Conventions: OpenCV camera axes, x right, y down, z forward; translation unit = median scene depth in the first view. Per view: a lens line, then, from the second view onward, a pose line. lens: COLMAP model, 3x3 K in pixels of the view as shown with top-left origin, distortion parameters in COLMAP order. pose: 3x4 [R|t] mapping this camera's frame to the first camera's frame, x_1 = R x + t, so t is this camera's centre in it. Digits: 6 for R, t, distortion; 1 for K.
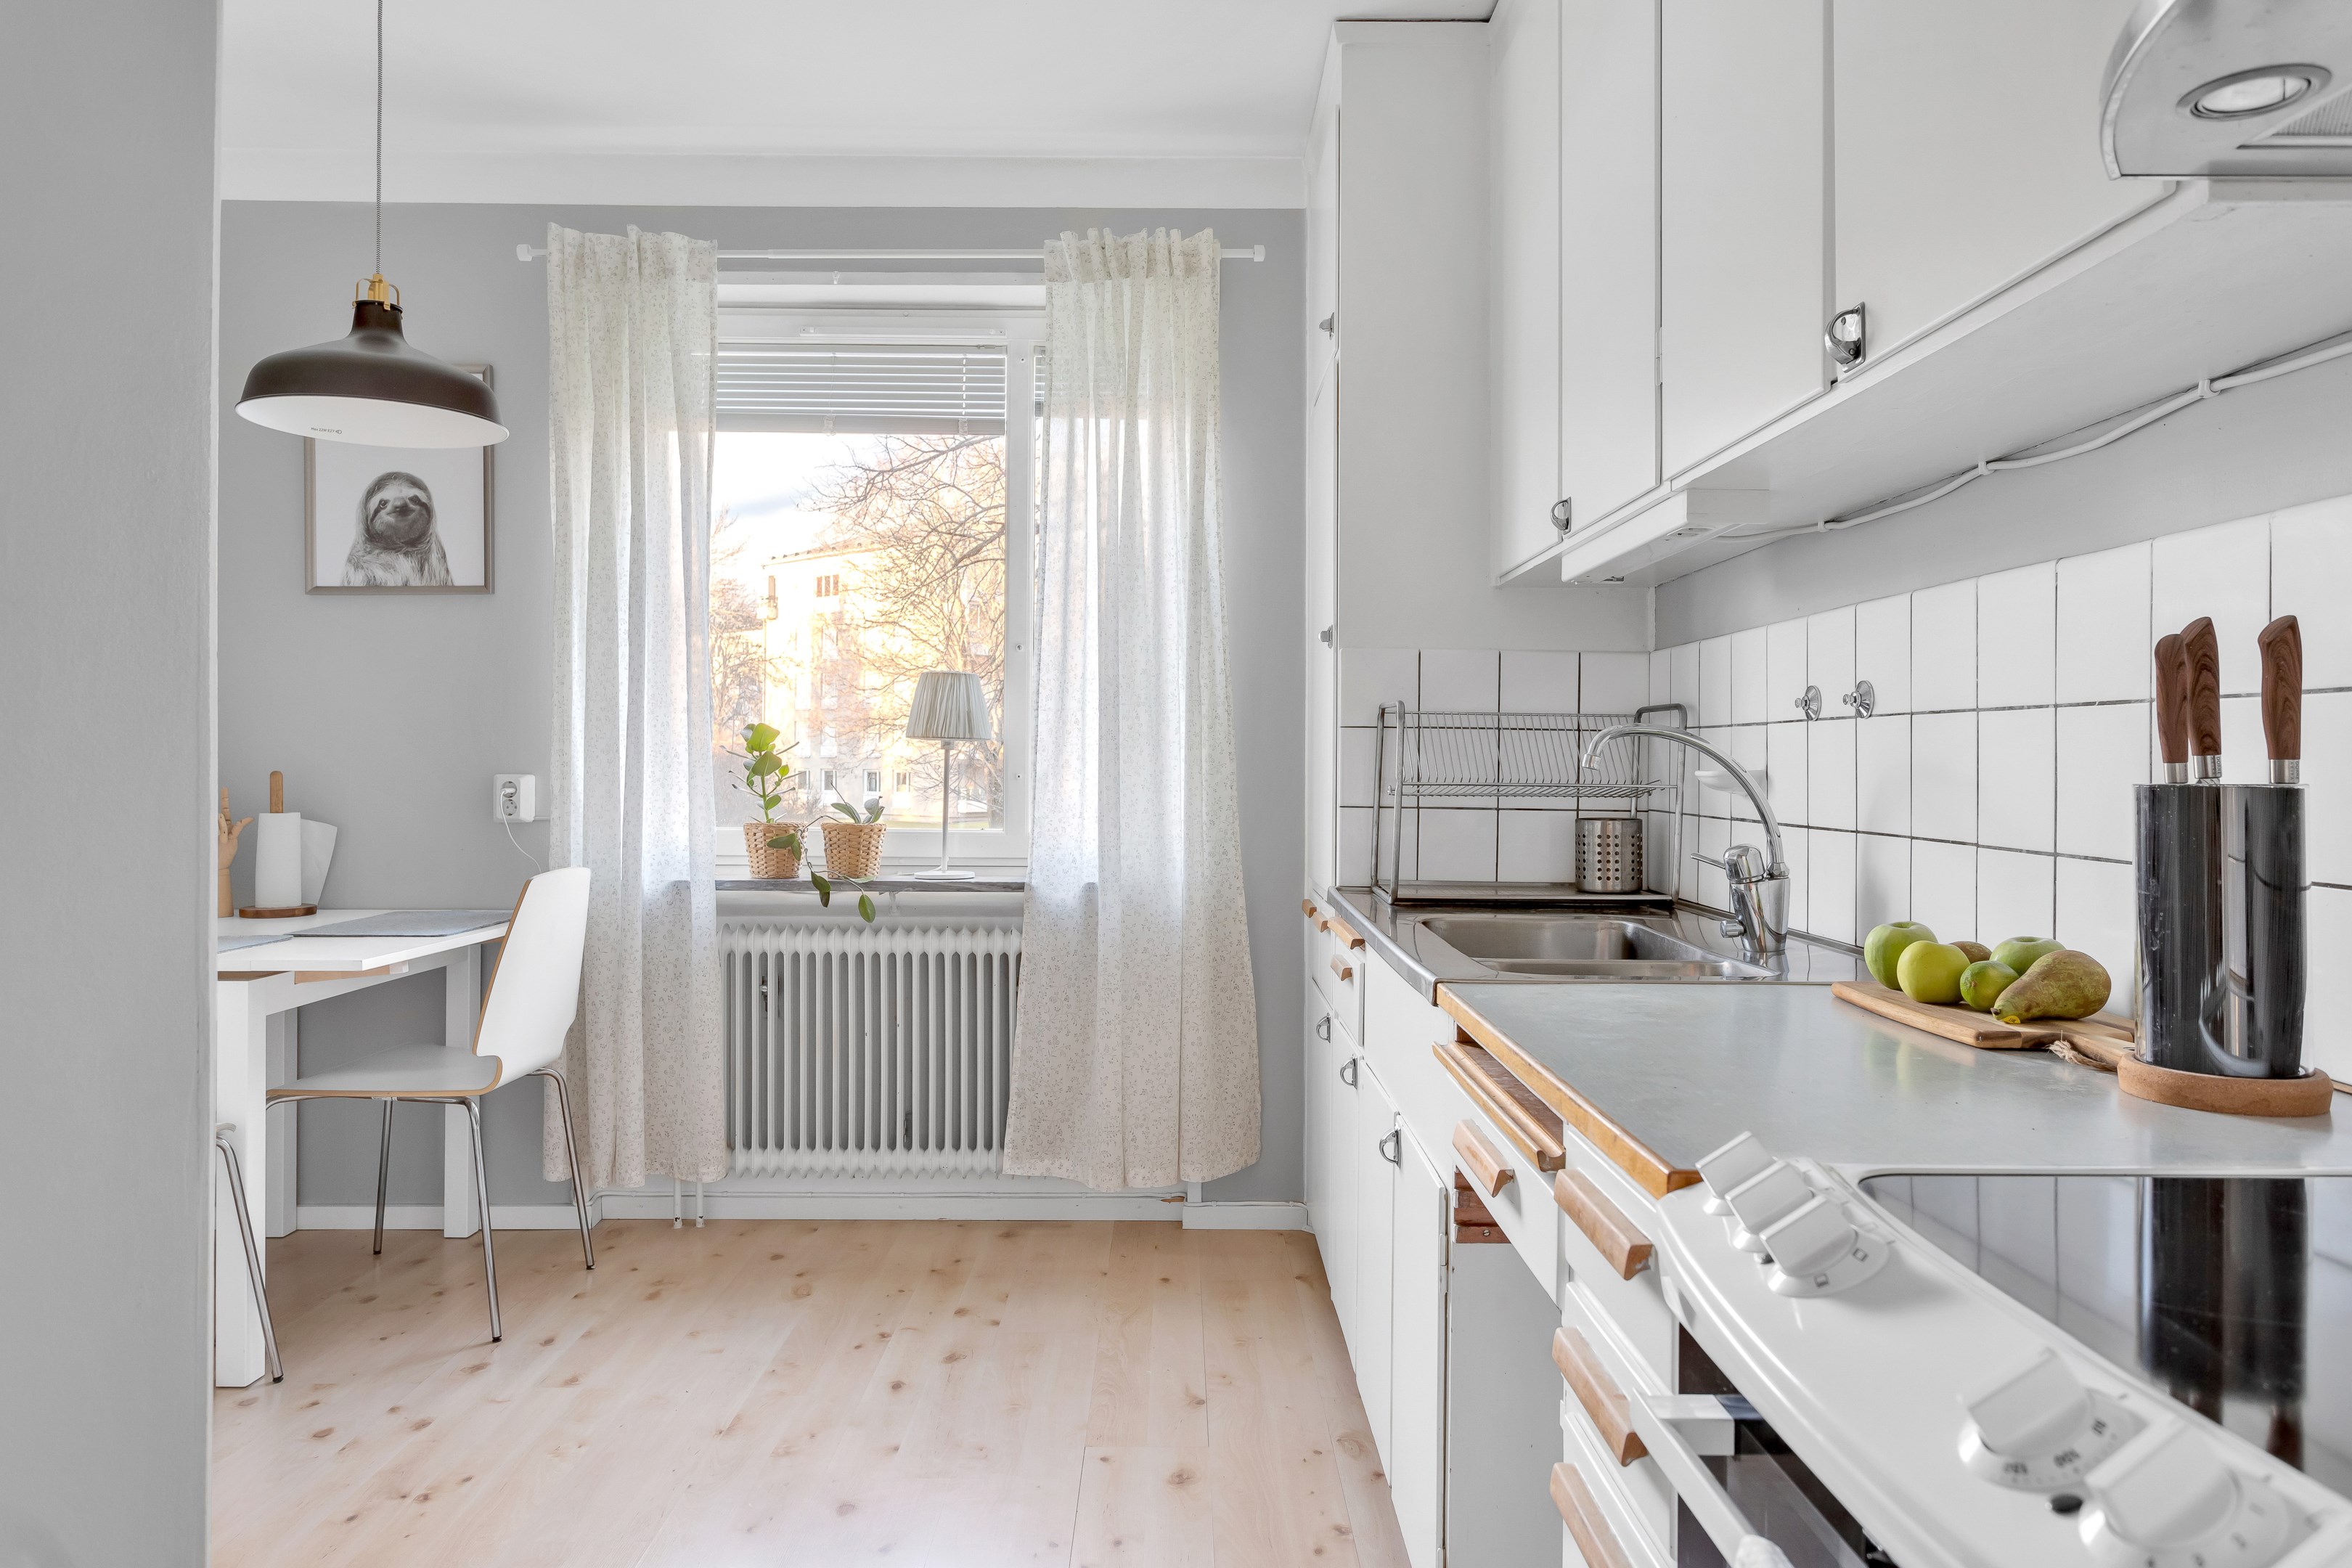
lens RADIAL K [[1449.9, 0, 1182.7], [0, 1449.9, 780.4], [0, 0, 1]] dist [-0.007818, 0.004636]
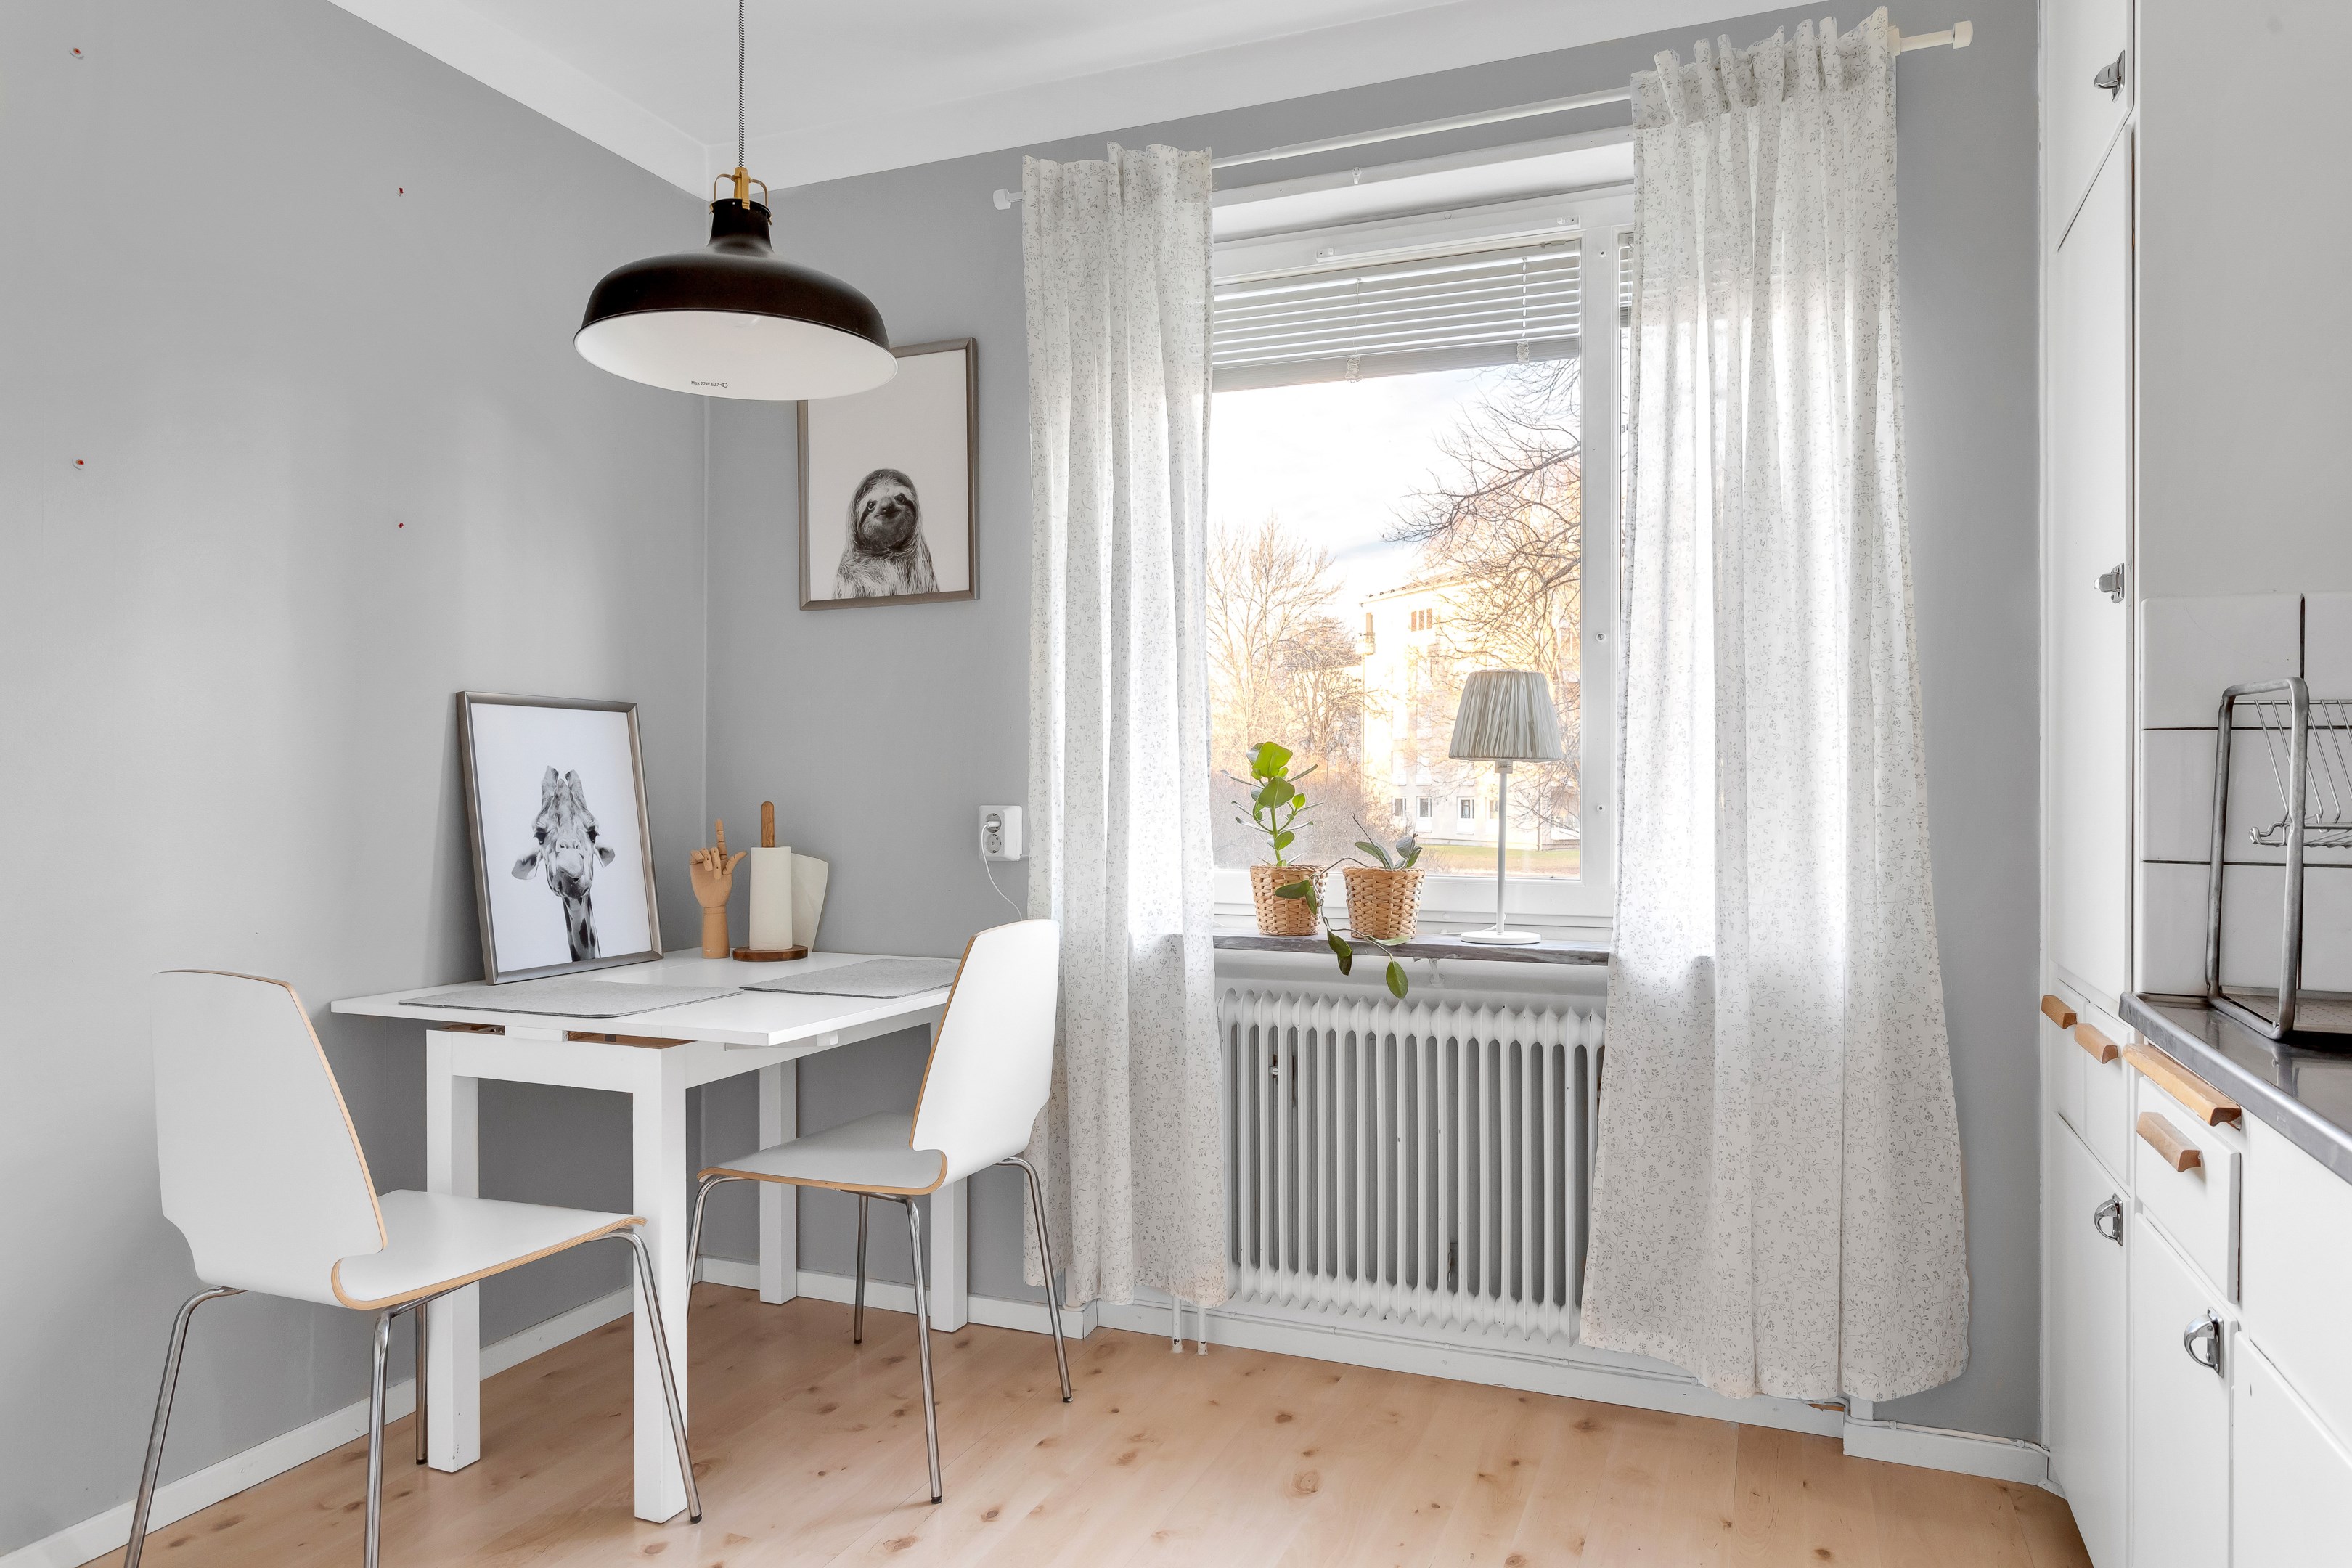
lens RADIAL K [[1449.9, 0, 1182.7], [0, 1449.9, 780.4], [0, 0, 1]] dist [-0.007818, 0.004636]
pose [[0.920757, -0.005845, -0.390092, -0.021107], [-0.001379, 0.999833, -0.018236, -0.003448], [0.390133, 0.017329, 0.920595, 0.243459]]
